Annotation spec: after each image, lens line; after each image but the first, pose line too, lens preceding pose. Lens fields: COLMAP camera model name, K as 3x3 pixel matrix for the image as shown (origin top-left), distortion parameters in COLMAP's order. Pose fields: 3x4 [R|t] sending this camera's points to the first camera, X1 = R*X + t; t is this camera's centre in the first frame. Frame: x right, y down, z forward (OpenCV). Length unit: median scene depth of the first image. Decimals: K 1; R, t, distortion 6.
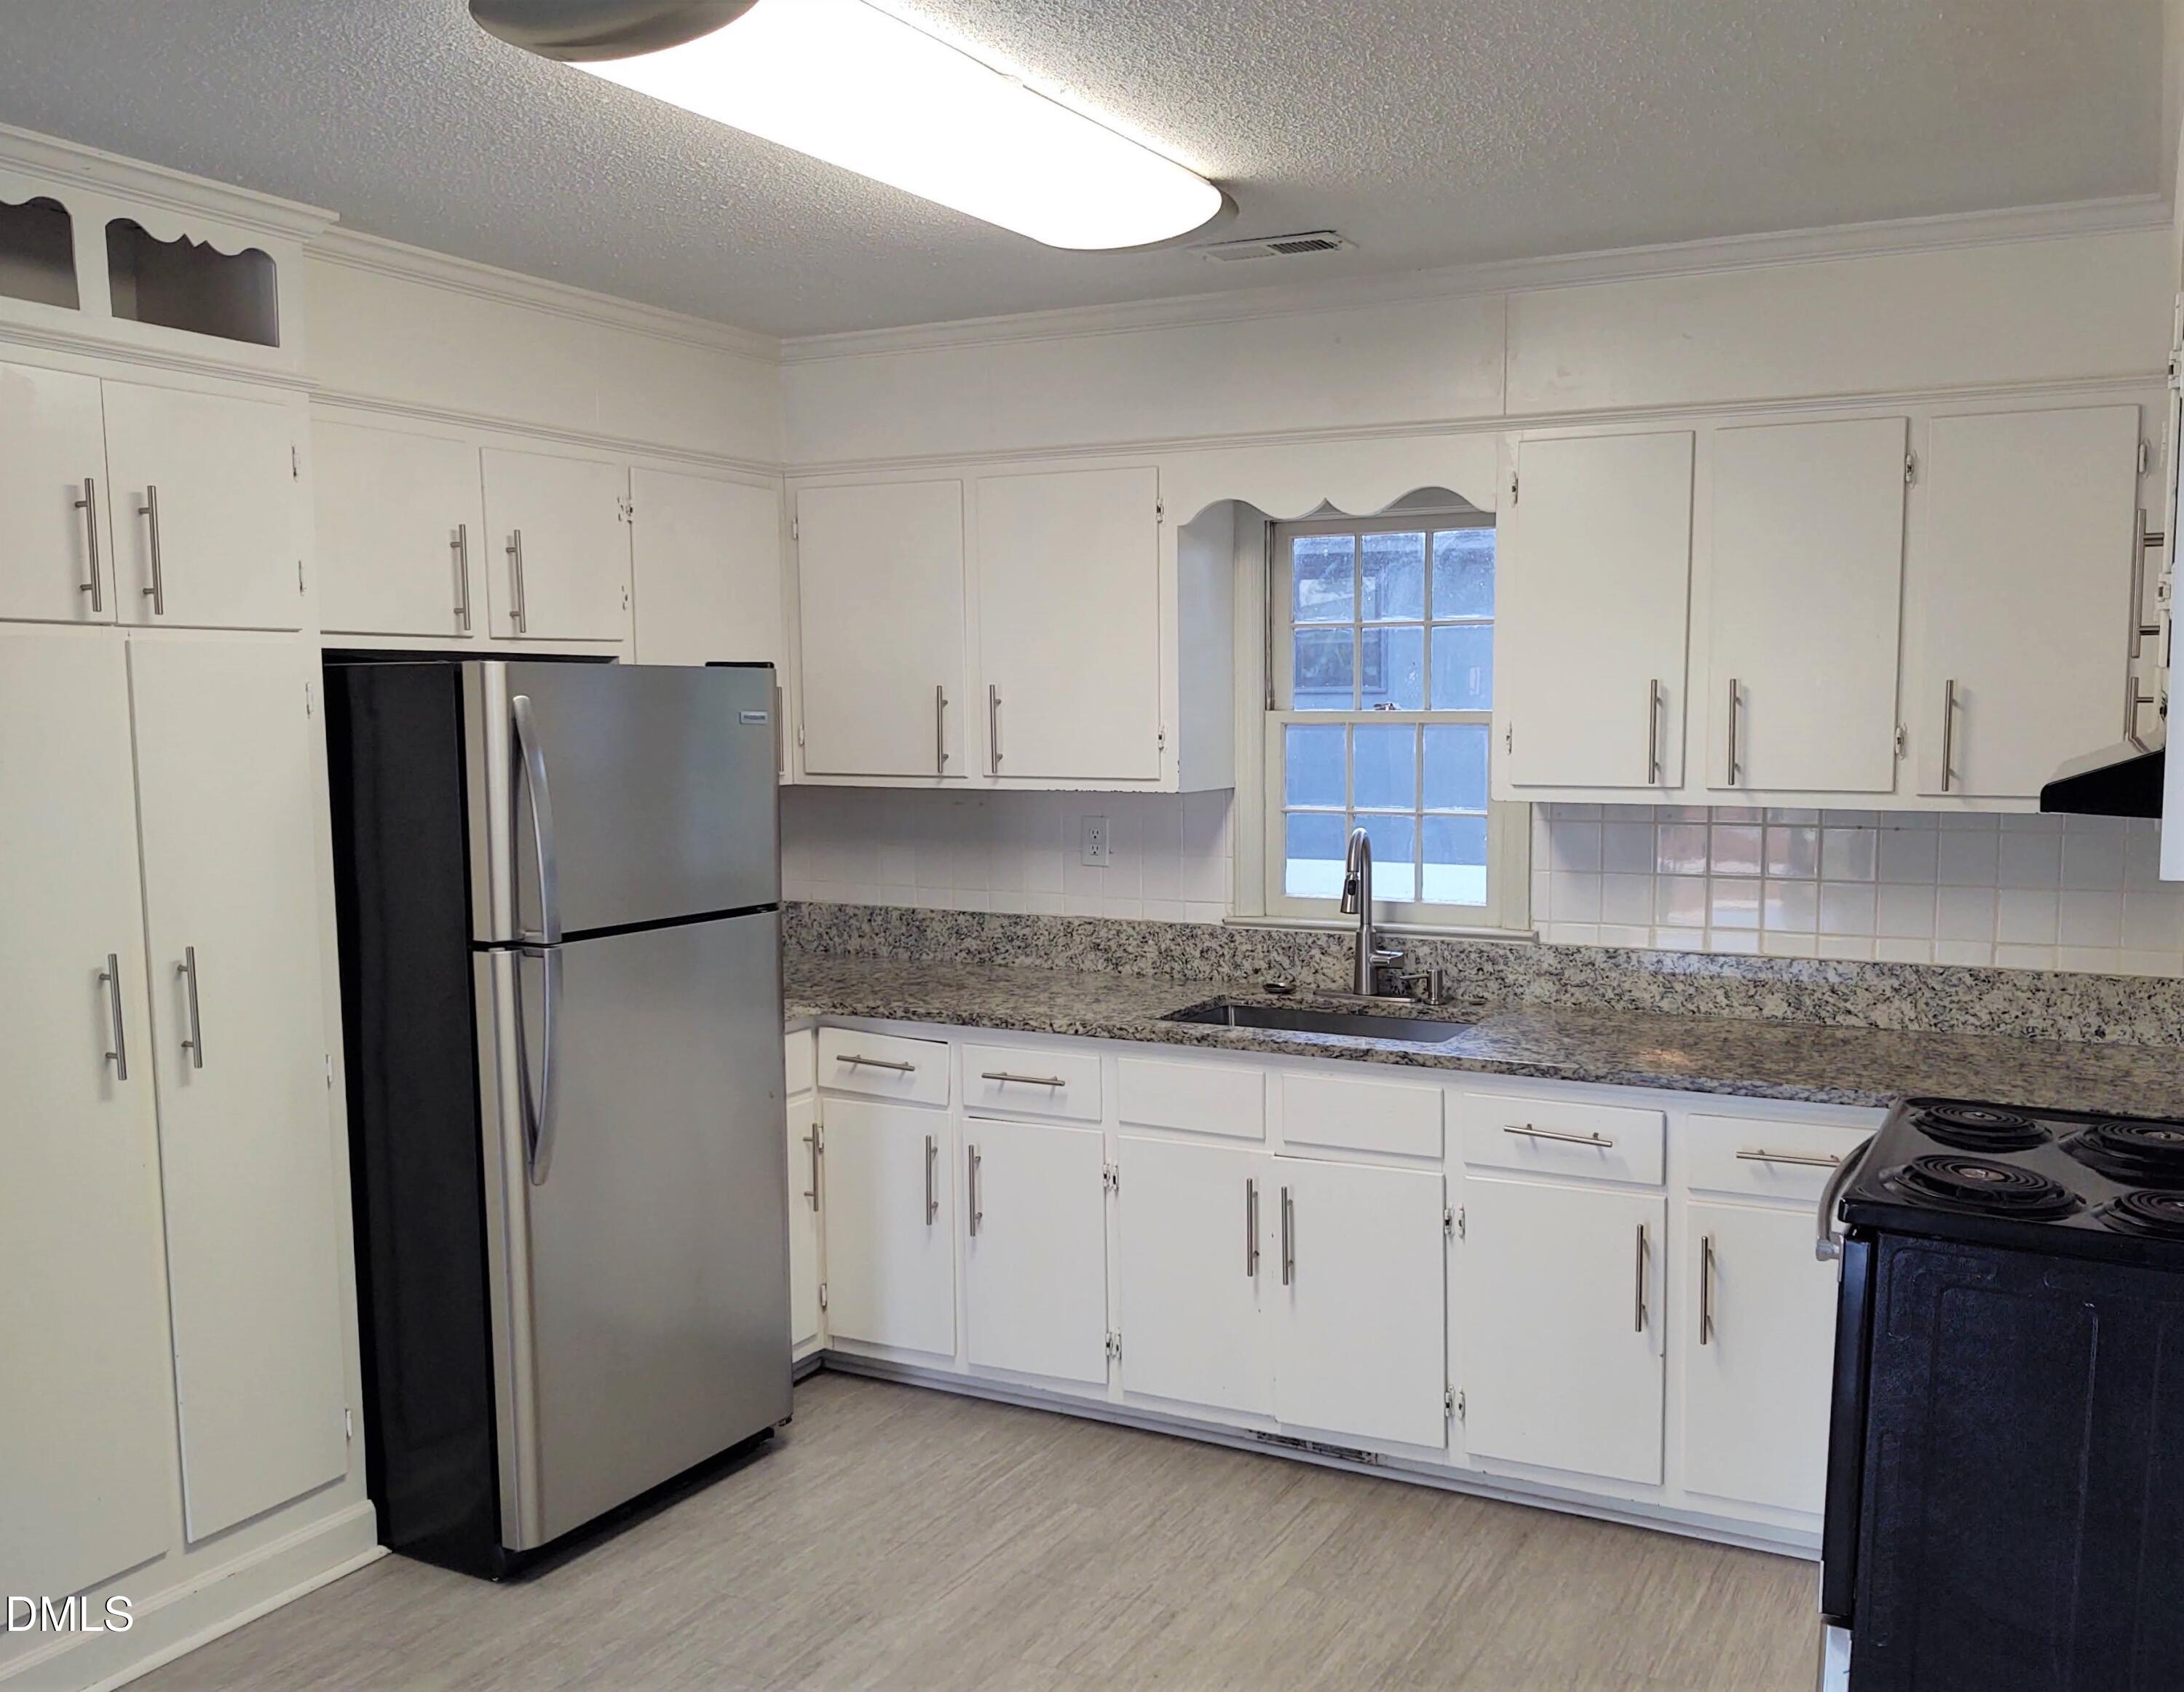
lens RADIAL K [[1855.6, 0, 1092.0], [0, 1855.6, 846.0], [0, 0, 1]] dist [0.087047, -0.234000]
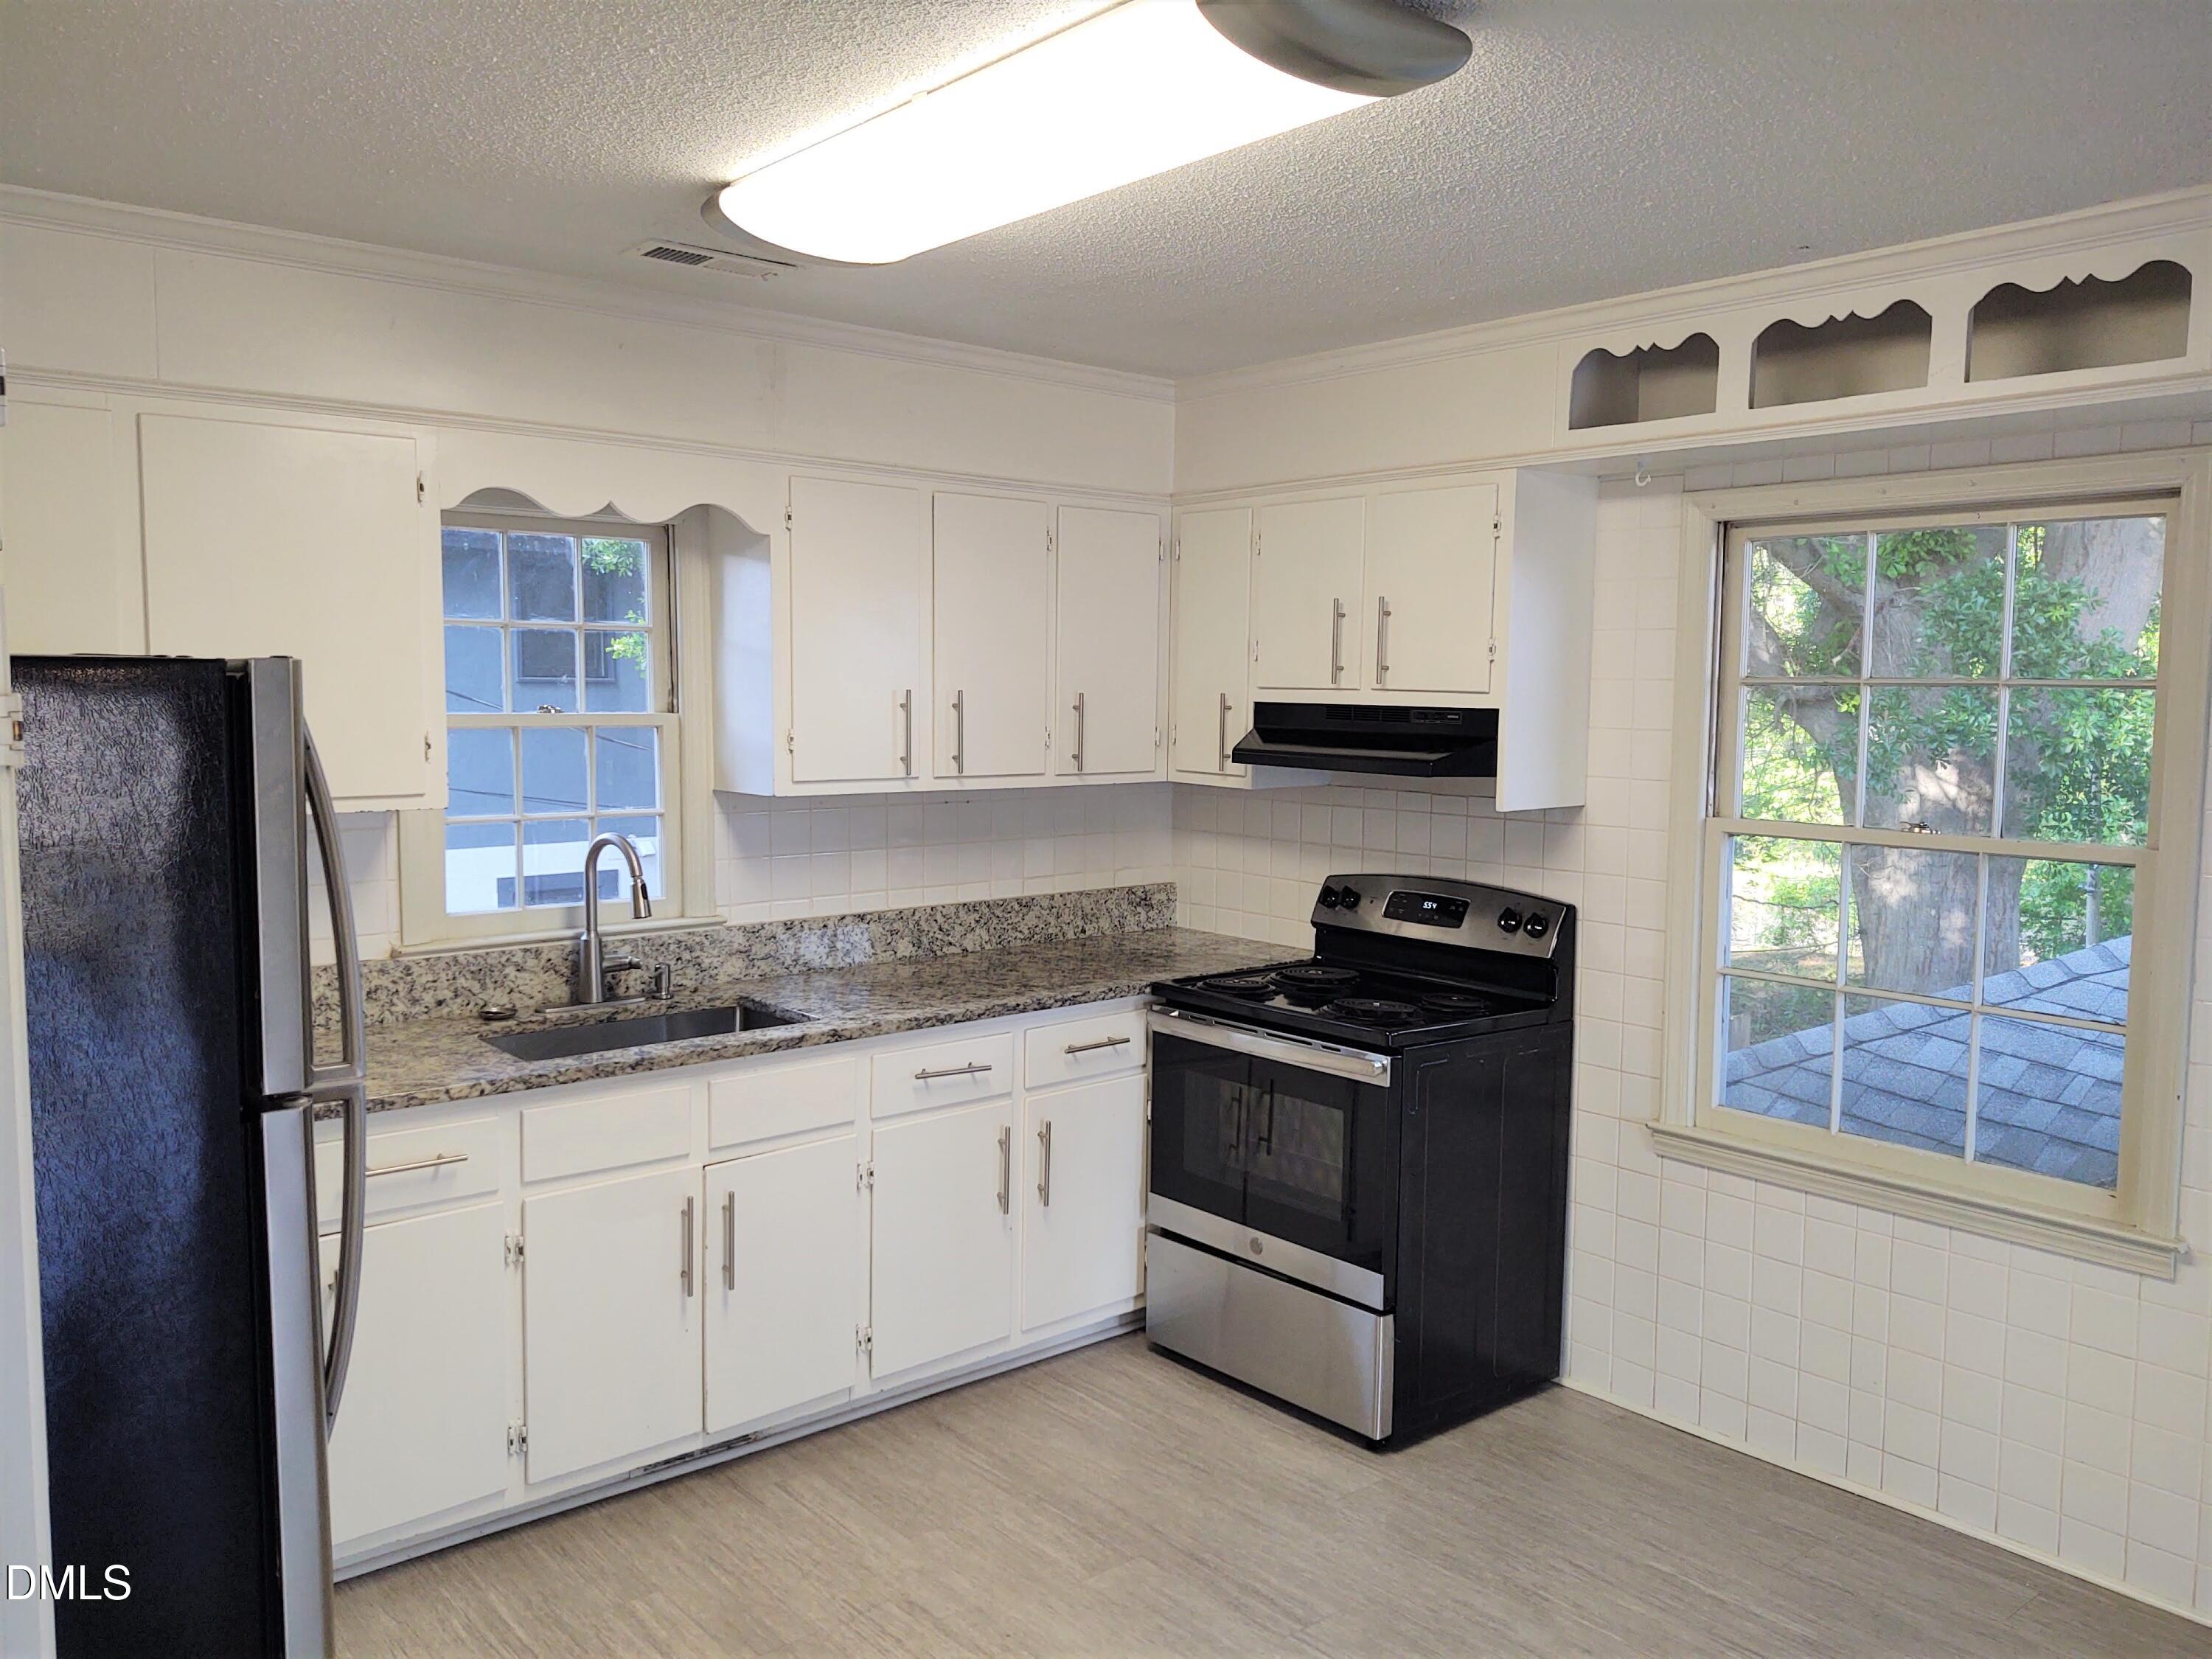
lens RADIAL K [[1718.2, 0, 1108.4], [0, 1718.2, 739.0], [0, 0, 1]] dist [0.006914, -0.088268]
pose [[0.356300, -0.021155, 0.934132, -0.653253], [0.067132, 0.997740, -0.003011, -0.041311], [-0.931957, 0.063783, 0.356915, 0.448237]]
